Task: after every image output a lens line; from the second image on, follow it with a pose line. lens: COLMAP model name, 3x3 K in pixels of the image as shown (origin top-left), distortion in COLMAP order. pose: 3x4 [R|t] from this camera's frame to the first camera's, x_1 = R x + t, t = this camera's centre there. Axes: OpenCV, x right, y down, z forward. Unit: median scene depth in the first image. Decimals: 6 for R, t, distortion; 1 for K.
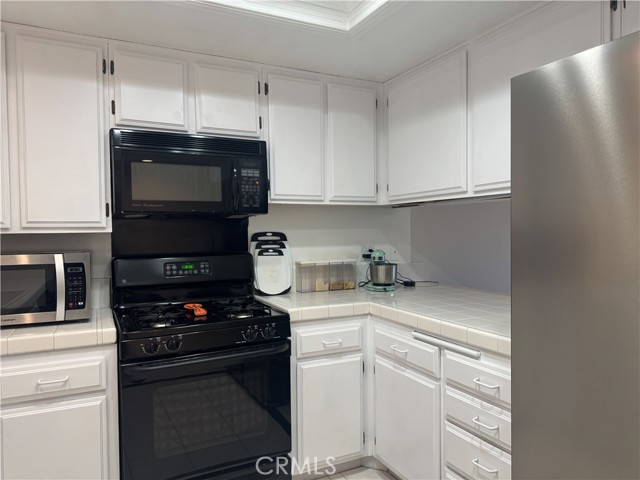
lens RADIAL K [[449.6, 0, 321.7], [0, 449.6, 243.2], [0, 0, 1]] dist [0.095041, -0.136656]
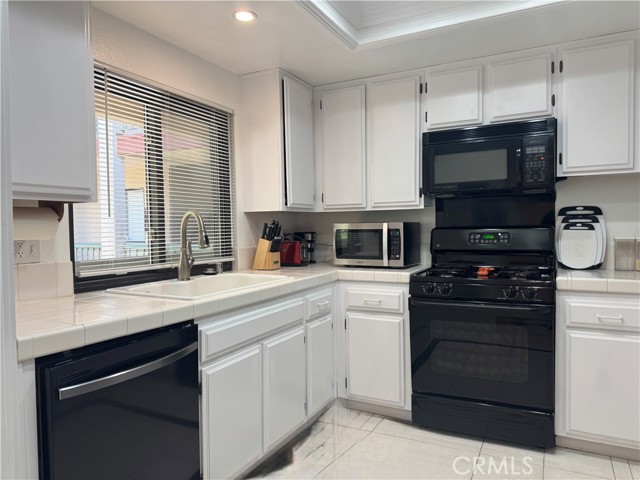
lens RADIAL K [[449.6, 0, 321.7], [0, 449.6, 243.2], [0, 0, 1]] dist [0.095041, -0.136656]
pose [[0.589561, 0.029974, -0.807168, 0.449773], [-0.014881, 0.999545, 0.026248, 0.048056], [0.807587, -0.003464, 0.589738, -0.059900]]
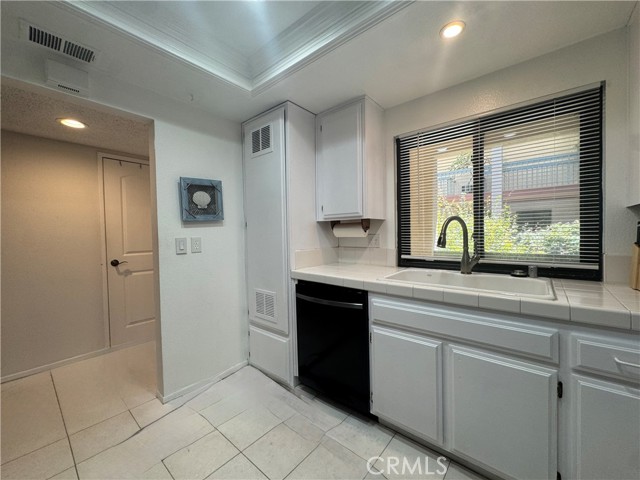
lens RADIAL K [[256.7, 0, 320.7], [0, 256.7, 239.2], [0, 0, 1]] dist [-0.002268, -0.000030]
pose [[-0.918725, 0.033303, -0.393492, 0.075451], [0.013150, 0.998465, 0.053803, 0.026169], [0.394680, 0.044256, -0.917752, 0.791031]]
